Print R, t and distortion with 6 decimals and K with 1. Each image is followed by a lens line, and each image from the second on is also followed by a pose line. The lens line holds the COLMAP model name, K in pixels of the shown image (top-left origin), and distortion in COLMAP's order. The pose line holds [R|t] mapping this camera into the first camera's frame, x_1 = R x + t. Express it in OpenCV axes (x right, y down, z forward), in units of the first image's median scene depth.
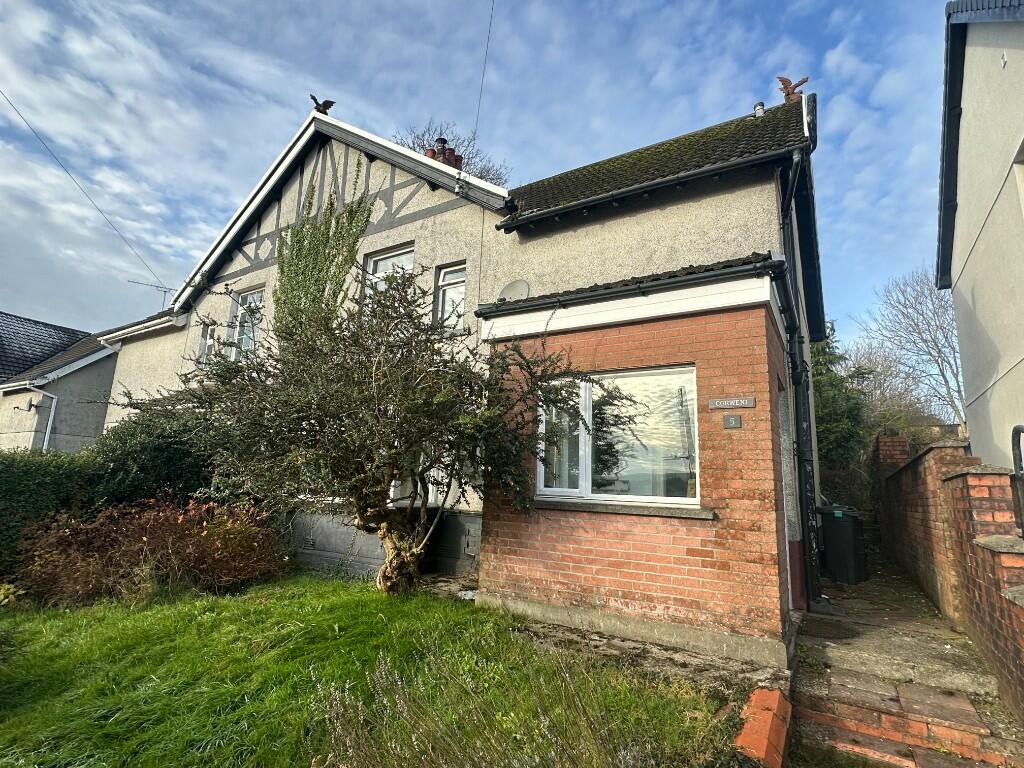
lens RADIAL K [[543.9, 0, 511.4], [0, 543.9, 382.8], [0, 0, 1]] dist [0.002014, 0.000024]
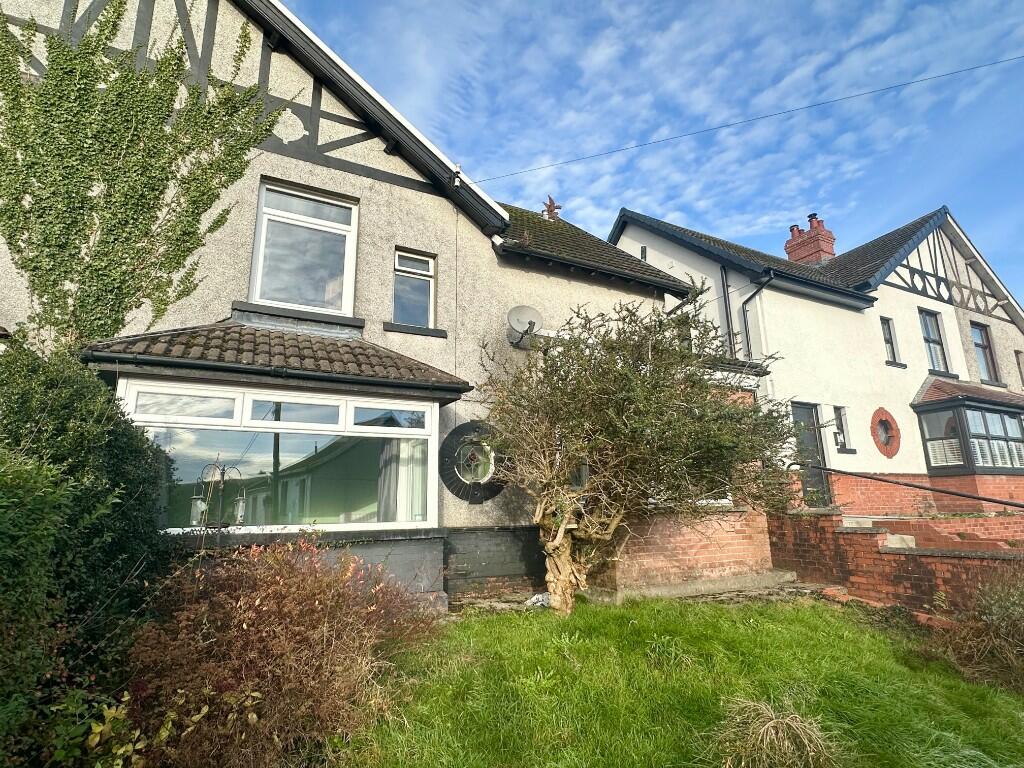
lens RADIAL K [[543.9, 0, 512.3], [0, 543.9, 382.8], [0, 0, 1]] dist [0.002014, 0.000024]
pose [[0.489956, 0.145672, 0.859490, -0.731623], [-0.136163, 0.986626, -0.089600, 0.050235], [-0.861048, -0.073131, 0.503239, 0.381525]]
